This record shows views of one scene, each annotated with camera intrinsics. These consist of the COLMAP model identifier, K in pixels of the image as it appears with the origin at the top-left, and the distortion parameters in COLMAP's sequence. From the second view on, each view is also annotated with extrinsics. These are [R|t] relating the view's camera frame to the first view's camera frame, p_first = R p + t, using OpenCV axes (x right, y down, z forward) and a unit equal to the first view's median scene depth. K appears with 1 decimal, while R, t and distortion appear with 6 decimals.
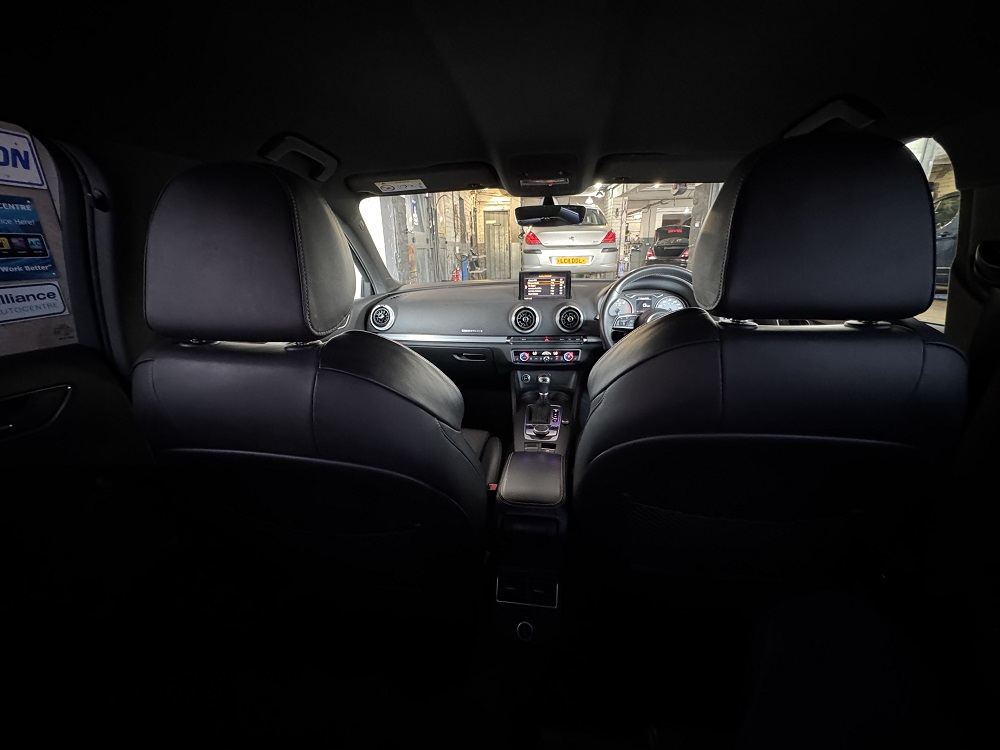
lens RADIAL K [[397.8, 0, 496.0], [0, 397.8, 374.6], [0, 0, 1]] dist [0.003852, 0.000151]
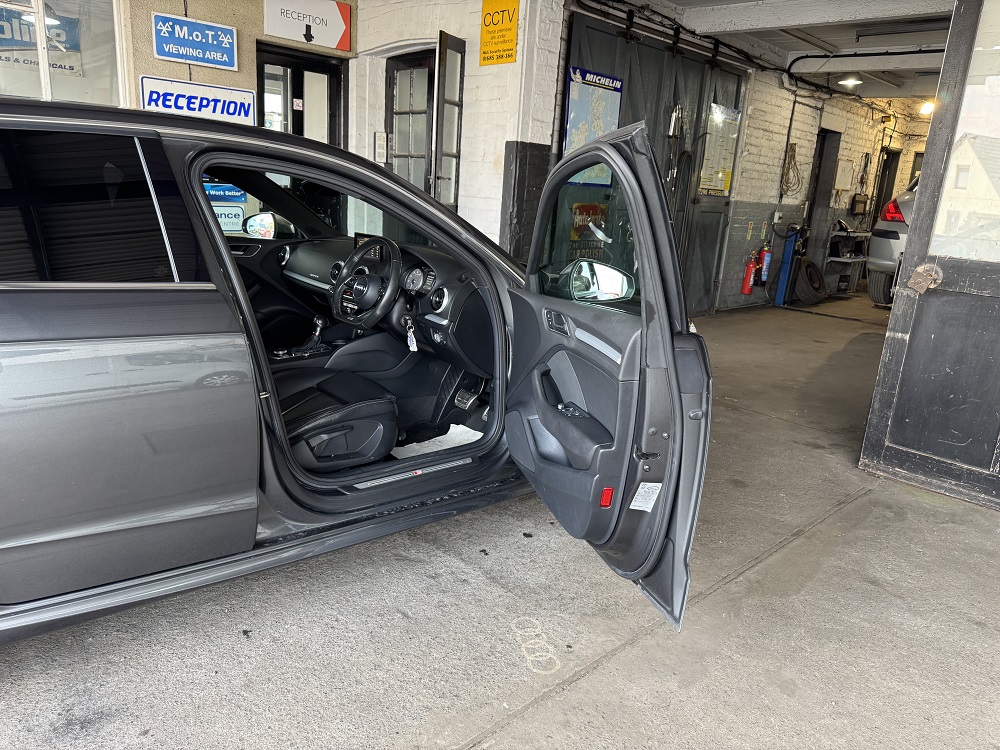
lens RADIAL K [[712.2, 0, 503.4], [0, 712.2, 382.2], [0, 0, 1]] dist [0.007186, -0.013942]
pose [[0.747279, 0.245914, -0.617333, 1.050164], [-0.278481, 0.959384, 0.045069, -0.037527], [0.603342, 0.138236, 0.785410, -0.165328]]
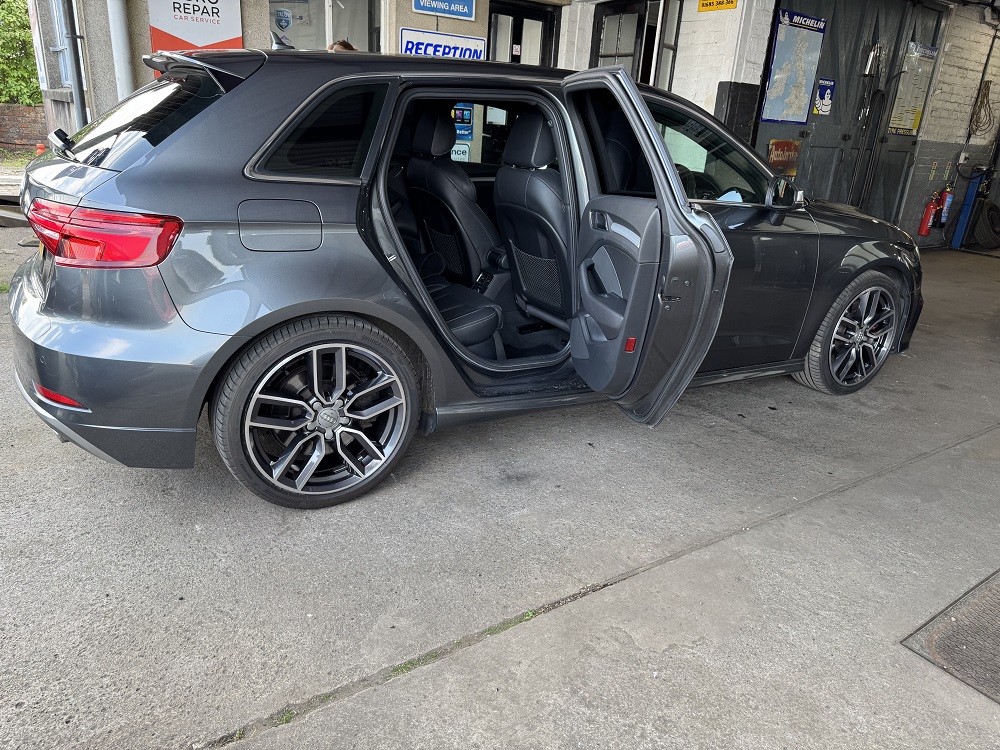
lens RADIAL K [[712.2, 0, 499.3], [0, 712.2, 385.4], [0, 0, 1]] dist [0.007186, -0.013942]
pose [[0.626495, 0.333078, -0.704672, 1.088239], [-0.309346, 0.936093, 0.167437, 0.122538], [0.715408, 0.113088, 0.689494, -0.590644]]
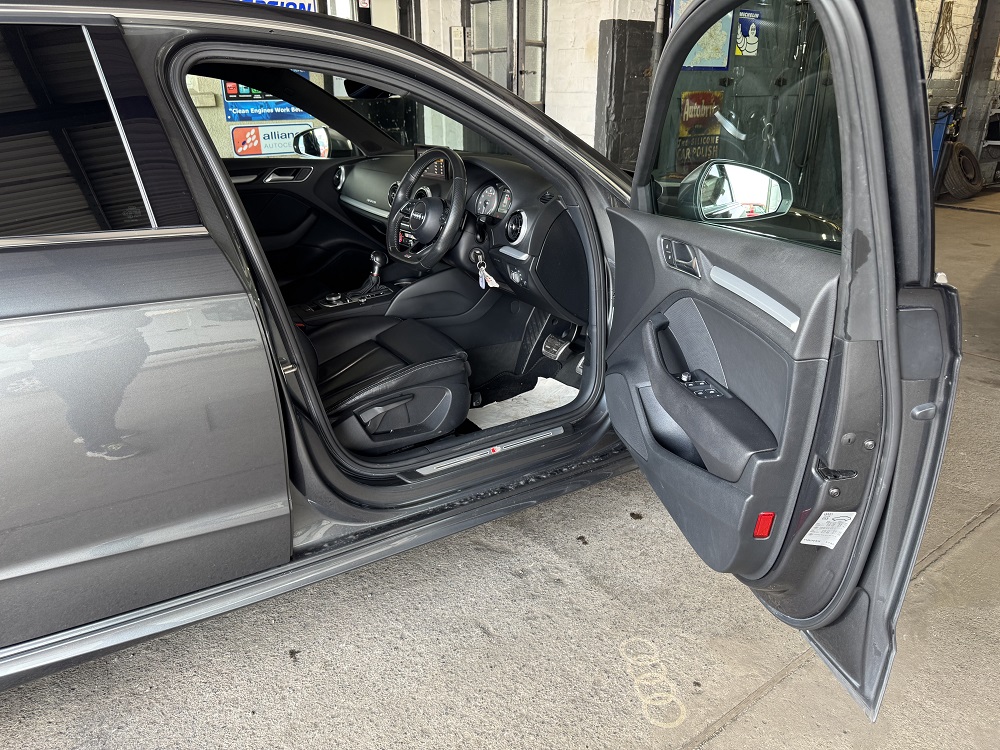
lens RADIAL K [[712.2, 0, 502.0], [0, 712.2, 383.4], [0, 0, 1]] dist [0.007186, -0.013942]
pose [[0.664136, 0.307161, -0.681597, 0.902311], [-0.236981, 0.951178, 0.197738, -0.065845], [0.709058, 0.030201, 0.704503, 0.001071]]
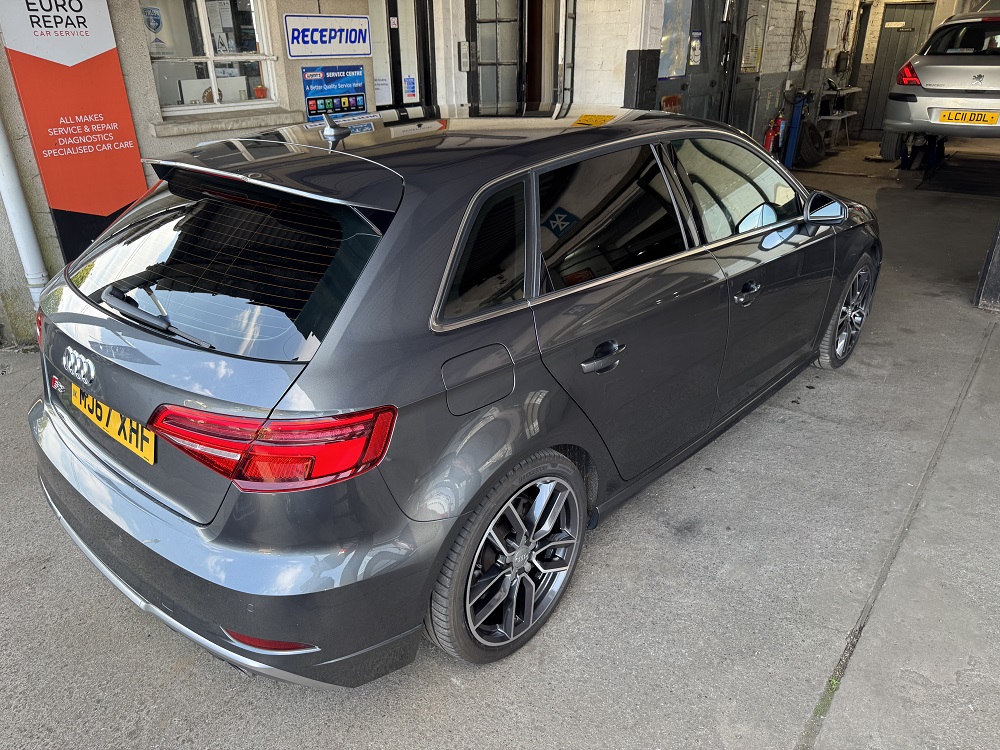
lens RADIAL K [[712.2, 0, 496.3], [0, 712.2, 387.9], [0, 0, 1]] dist [0.007186, -0.013942]
pose [[0.837443, 0.248434, -0.486796, 0.634031], [-0.172659, 0.965357, 0.195637, 0.051221], [0.518535, -0.079786, 0.851326, -0.885138]]
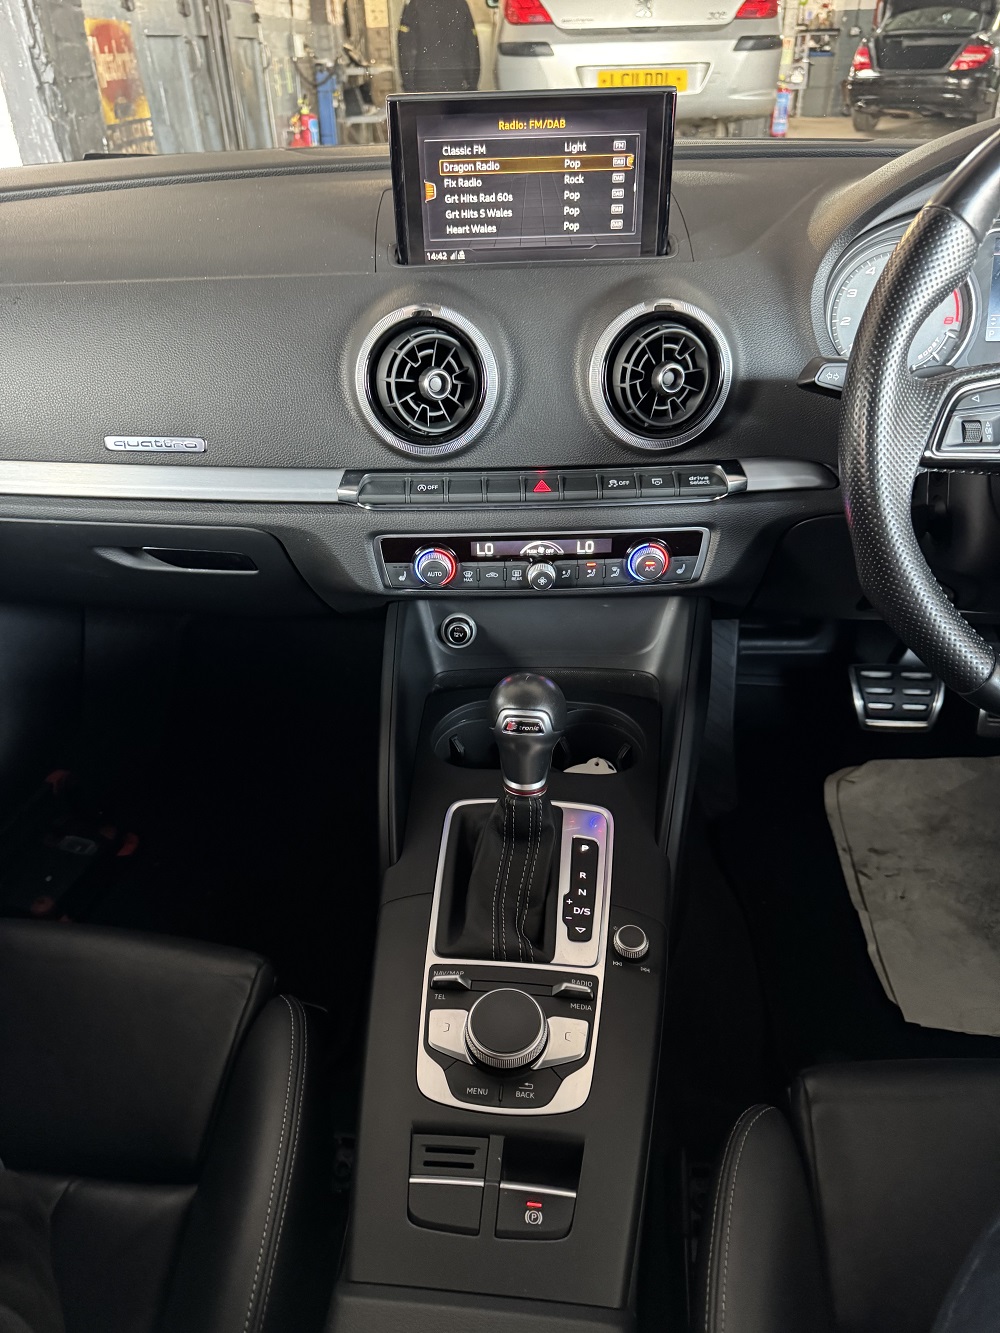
lens RADIAL K [[949.4, 0, 495.8], [0, 949.4, 672.1], [0, 0, 1]] dist [0.007186, -0.013942]
pose [[0.998529, -0.031313, 0.044261, 0.048608], [0.018239, 0.962784, 0.269656, -0.075498], [-0.051057, -0.268452, 0.961939, 0.314540]]
